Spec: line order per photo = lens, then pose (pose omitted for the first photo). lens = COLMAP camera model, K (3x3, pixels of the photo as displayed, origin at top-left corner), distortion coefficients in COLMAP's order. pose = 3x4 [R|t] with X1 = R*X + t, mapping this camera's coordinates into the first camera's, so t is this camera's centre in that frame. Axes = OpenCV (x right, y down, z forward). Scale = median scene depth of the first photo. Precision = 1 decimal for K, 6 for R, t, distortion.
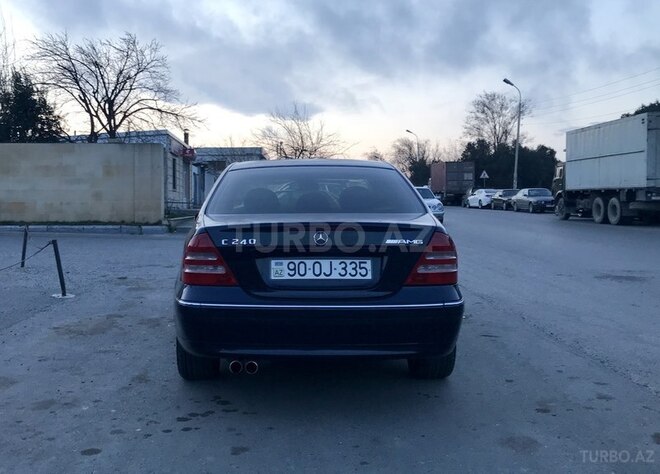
lens RADIAL K [[784.0, 0, 330.0], [0, 784.0, 237.0], [0, 0, 1]] dist [0.042150, 0.007774]
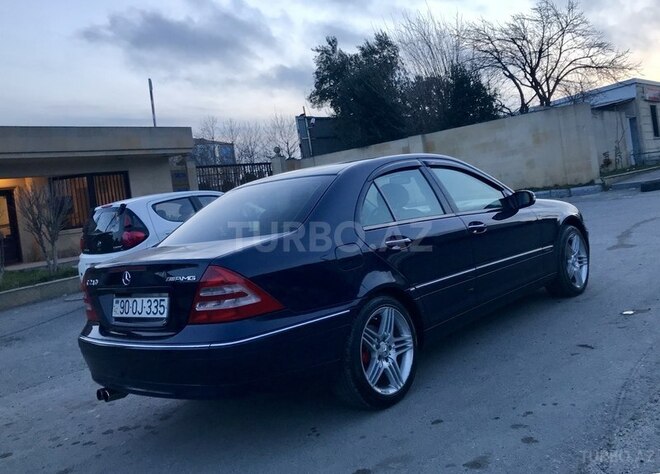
lens RADIAL K [[728.9, 0, 330.0], [0, 728.9, 237.0], [0, 0, 1]] dist [0.006088, 0.004780]
pose [[0.716297, -0.062939, -0.694951, 0.183167], [0.111895, 0.993396, 0.025364, -0.010172], [0.688766, -0.095930, 0.718609, 0.107693]]
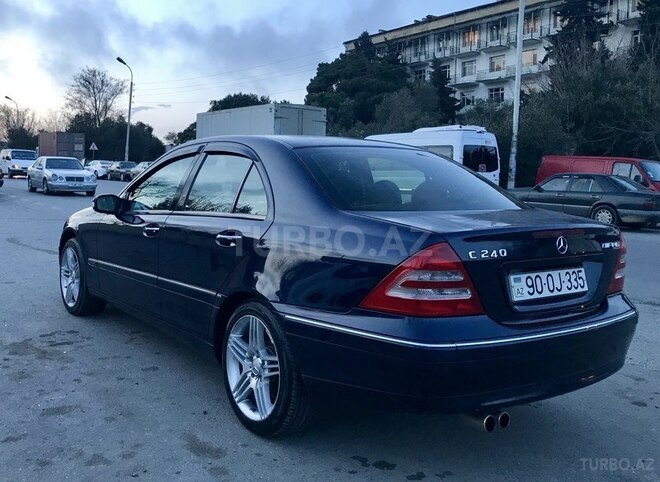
lens RADIAL K [[669.3, 0, 330.0], [0, 669.3, 241.0], [0, 0, 1]] dist [-0.001966, 0.004935]
pose [[0.805694, -0.032257, 0.591453, -0.130342], [-0.002818, 0.998296, 0.058284, -0.008990], [-0.592325, -0.048626, 0.804230, 0.127594]]
